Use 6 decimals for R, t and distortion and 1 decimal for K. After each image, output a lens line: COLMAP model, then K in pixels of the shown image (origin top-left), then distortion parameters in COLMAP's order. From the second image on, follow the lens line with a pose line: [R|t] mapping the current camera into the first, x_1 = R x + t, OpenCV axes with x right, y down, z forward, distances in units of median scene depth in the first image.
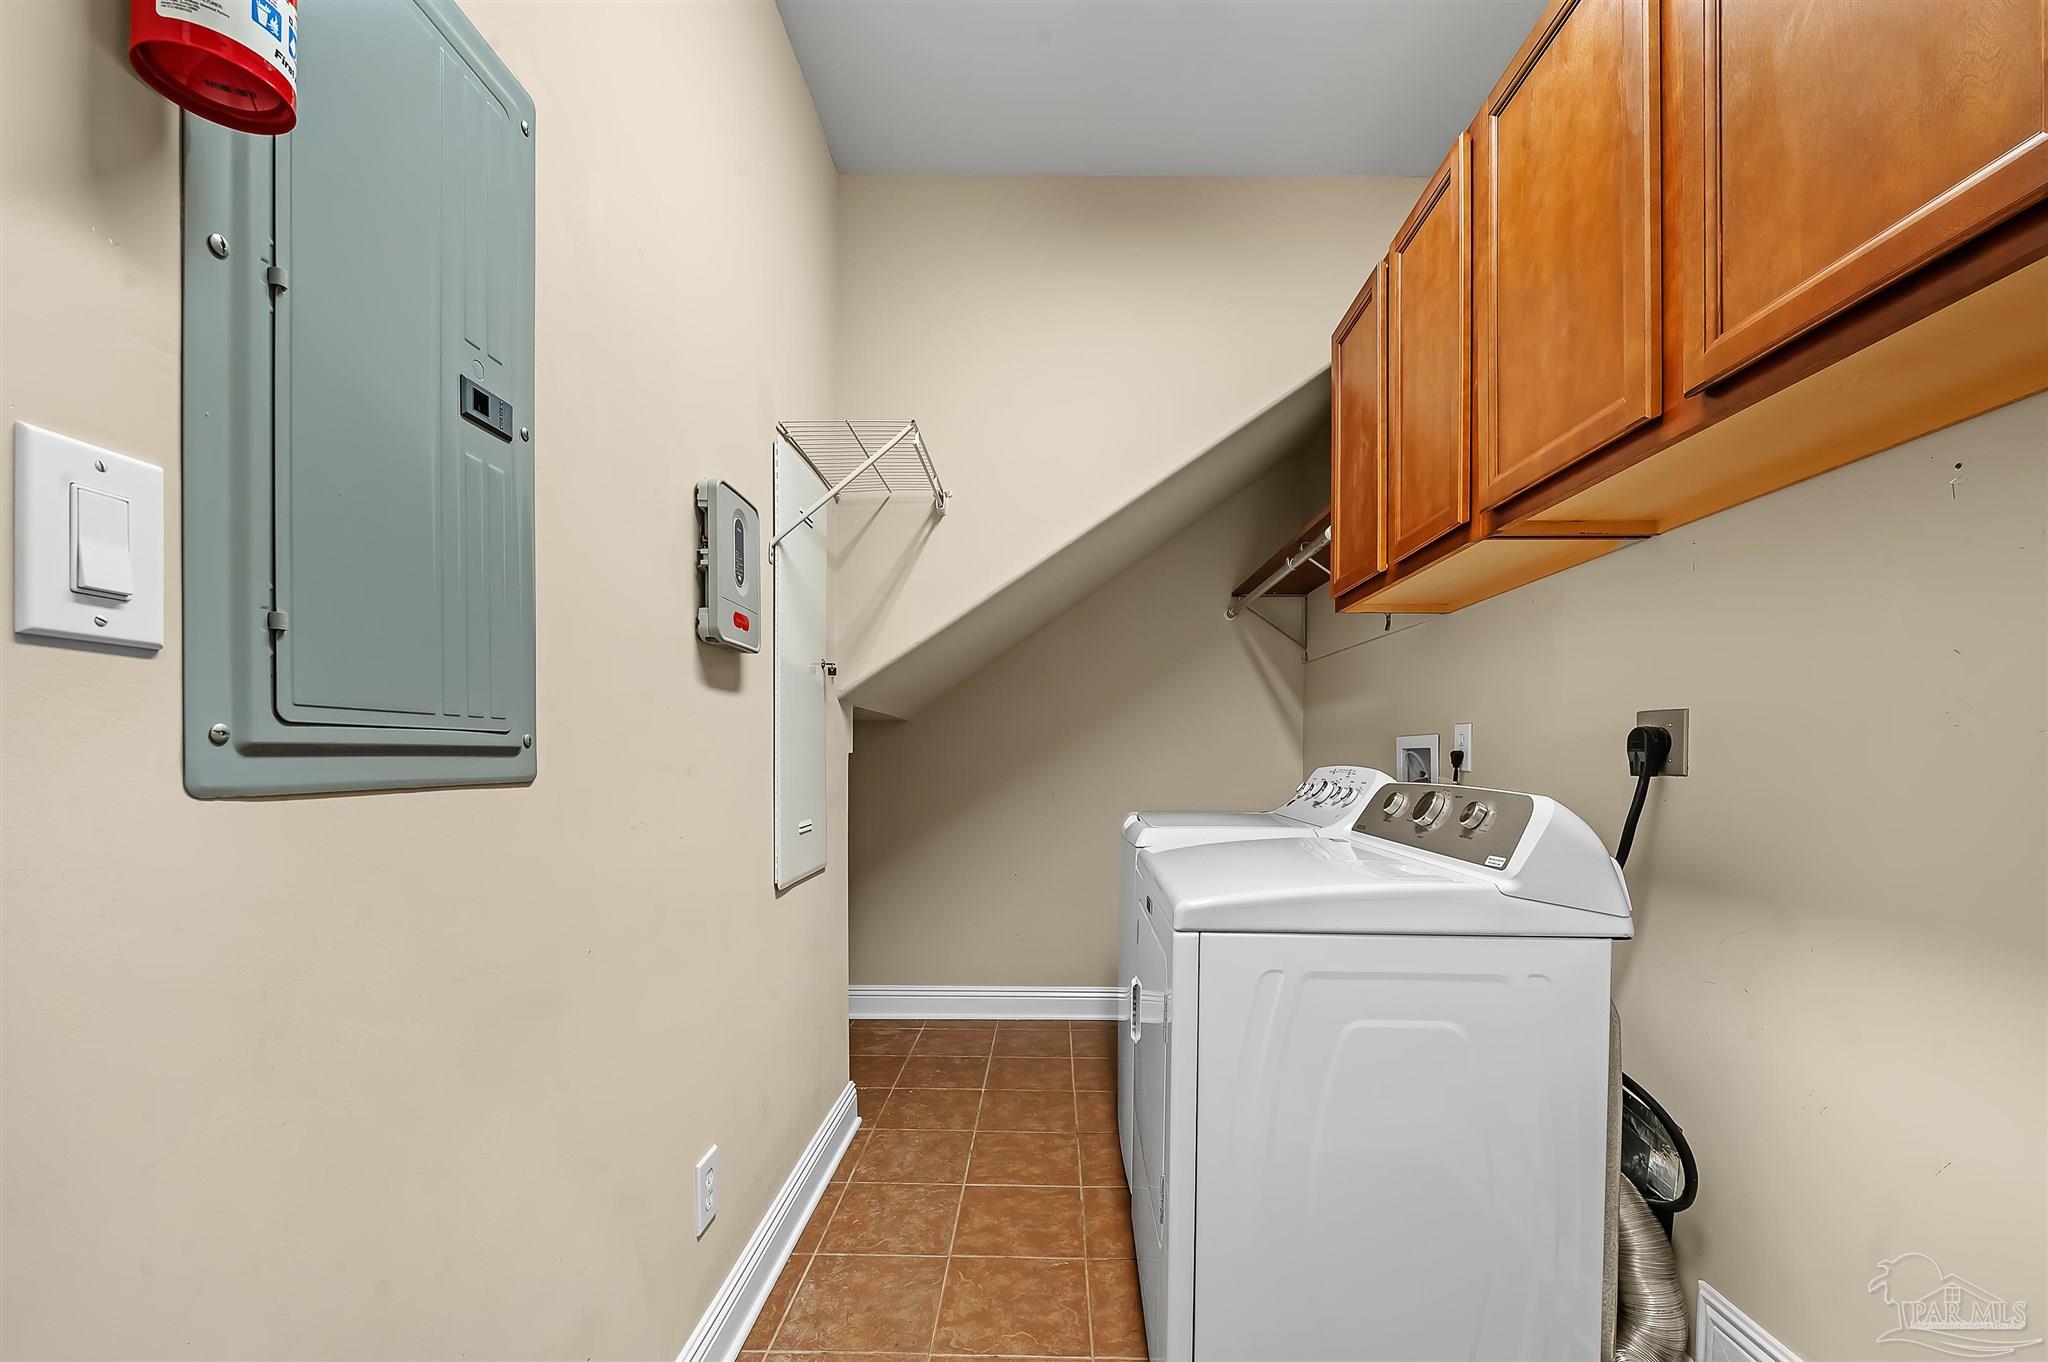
lens RADIAL K [[812.4, 0, 1030.8], [0, 812.4, 771.1], [0, 0, 1]] dist [-0.010486, -0.000047]
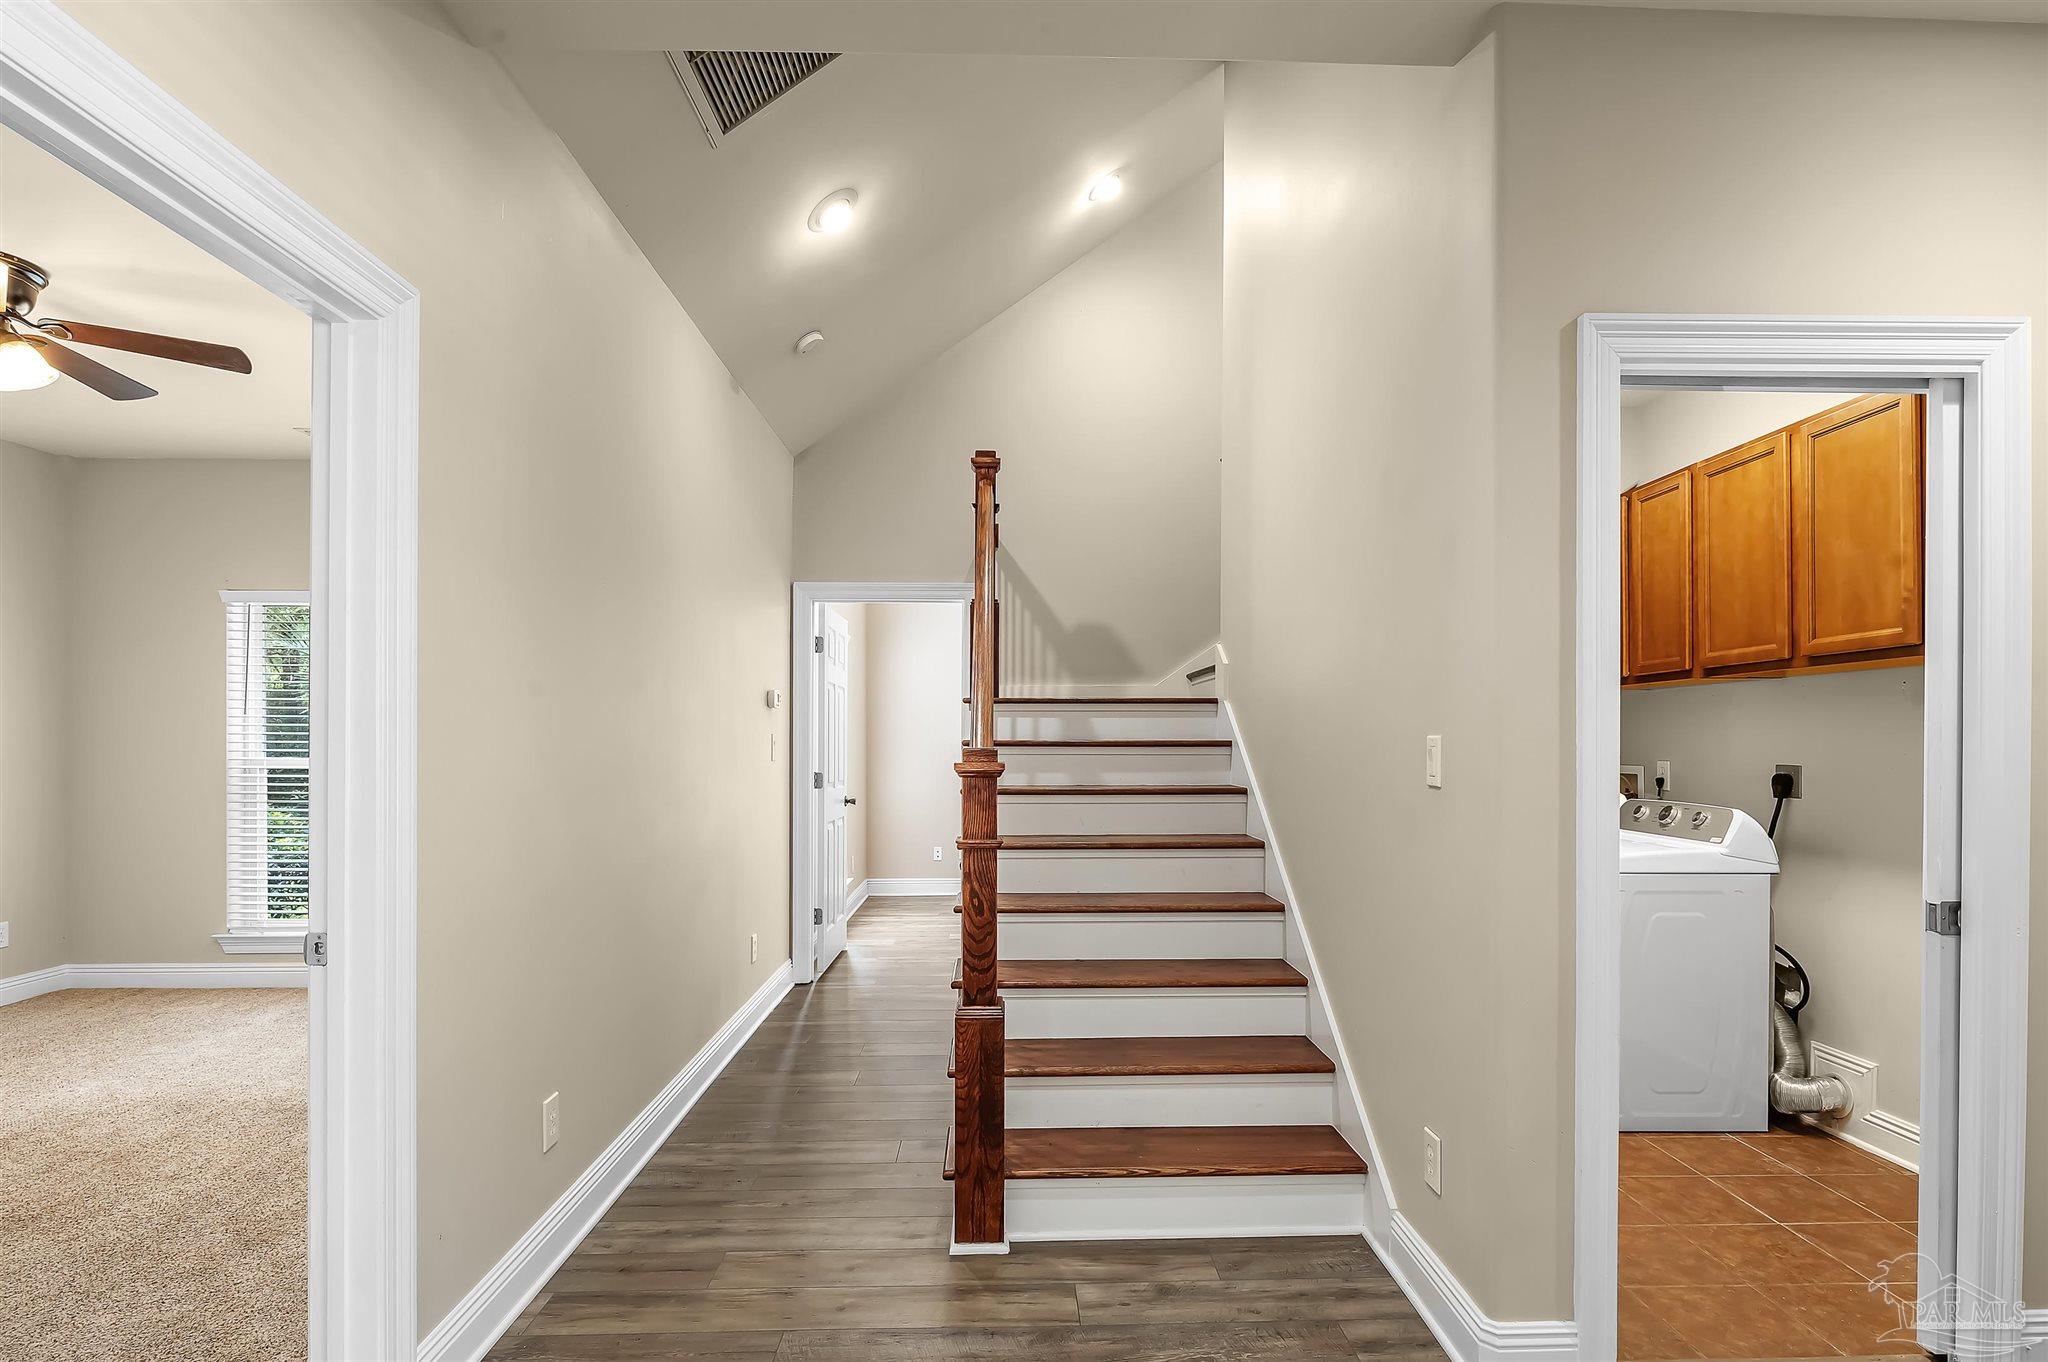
lens RADIAL K [[1022.6, 0, 1032.5], [0, 1022.6, 747.2], [0, 0, 1]] dist [-0.003084, -0.001661]
pose [[0.998952, -0.002520, 0.045696, -1.273874], [0.003148, 0.999902, -0.013676, -0.096767], [-0.045658, 0.013806, 0.998862, -1.522718]]
